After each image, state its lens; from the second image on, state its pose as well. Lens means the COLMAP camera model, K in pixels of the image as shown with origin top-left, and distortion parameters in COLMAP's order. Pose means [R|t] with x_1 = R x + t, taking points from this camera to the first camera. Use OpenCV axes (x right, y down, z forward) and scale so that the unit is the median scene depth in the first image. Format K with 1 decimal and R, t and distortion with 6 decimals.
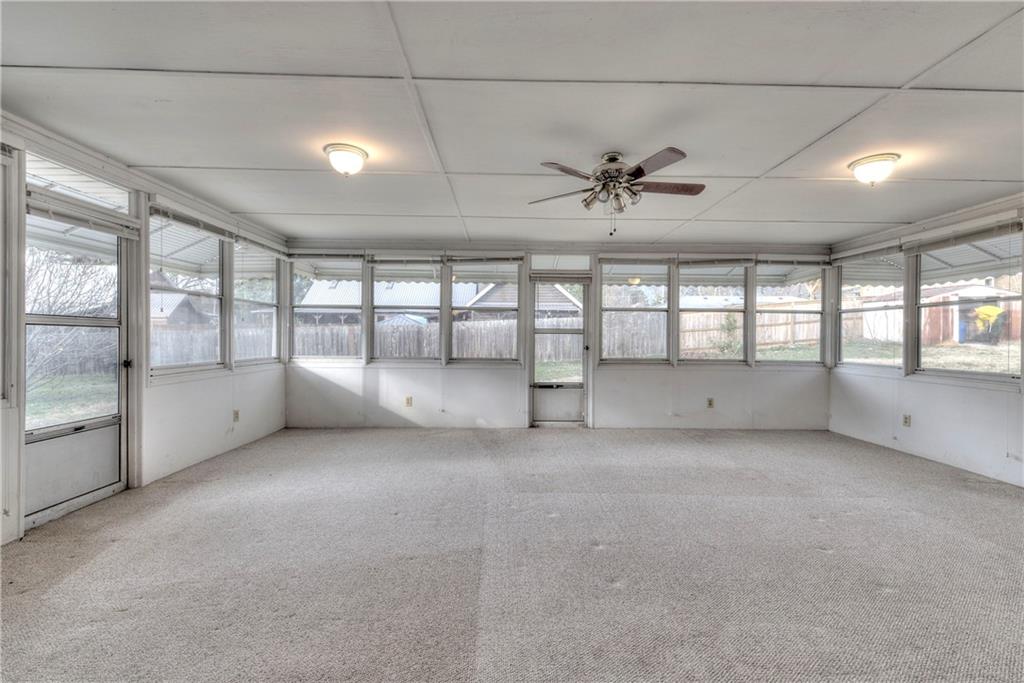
lens RADIAL K [[438.1, 0, 515.4], [0, 438.1, 340.0], [0, 0, 1]] dist [0.017541, -0.011121]
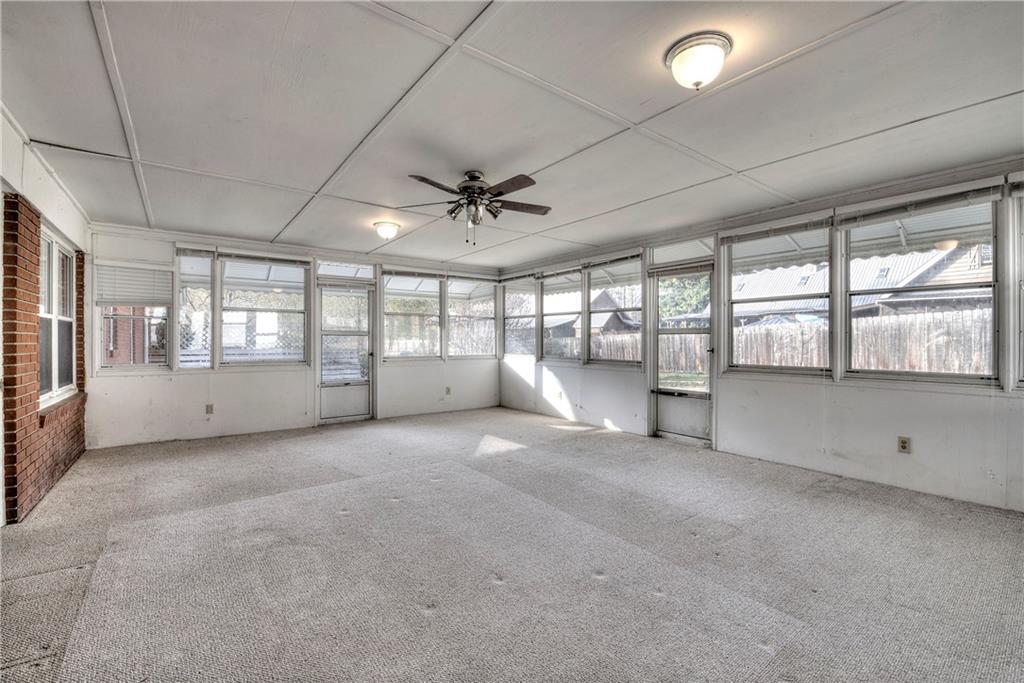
lens RADIAL K [[440.3, 0, 512.0], [0, 440.3, 341.5], [0, 0, 1]] dist [-0.018999, -0.000770]
pose [[0.580159, -0.006577, -0.814476, 0.615398], [0.001093, 0.999973, -0.007297, 0.006634], [0.814502, 0.003344, 0.580151, 0.226366]]
